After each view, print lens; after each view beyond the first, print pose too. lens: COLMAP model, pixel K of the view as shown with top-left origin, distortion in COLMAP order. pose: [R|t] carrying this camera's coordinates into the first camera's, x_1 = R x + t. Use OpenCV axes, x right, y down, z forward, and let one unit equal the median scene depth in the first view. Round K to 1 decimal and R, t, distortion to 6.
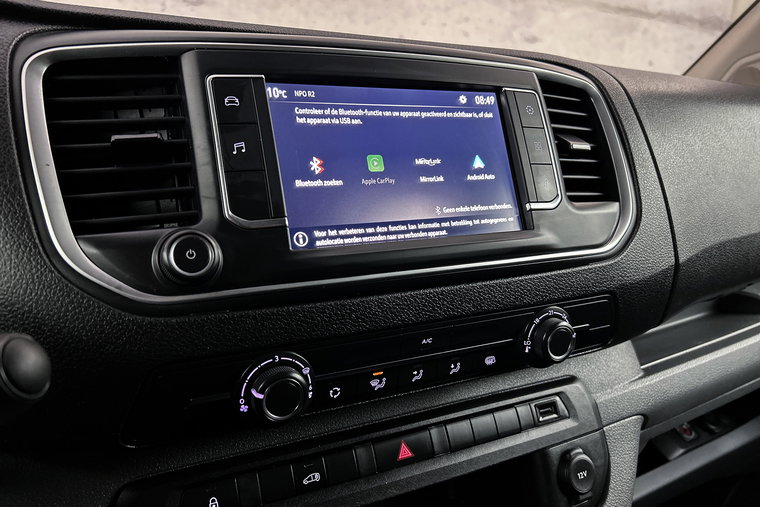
lens RADIAL K [[584.5, 0, 380.8], [0, 584.5, 260.8], [0, 0, 1]] dist [0.043940, 0.001002]
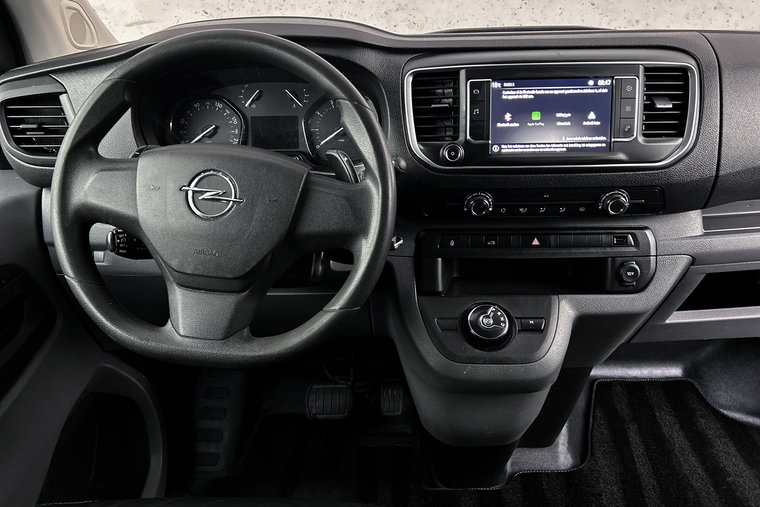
lens RADIAL K [[584.5, 0, 379.3], [0, 584.5, 258.0], [0, 0, 1]] dist [0.043940, 0.001002]
pose [[0.881565, 0.211990, -0.421785, 0.543941], [-0.076641, 0.945914, 0.315234, -0.323139], [0.465799, -0.245573, 0.850132, -1.387754]]
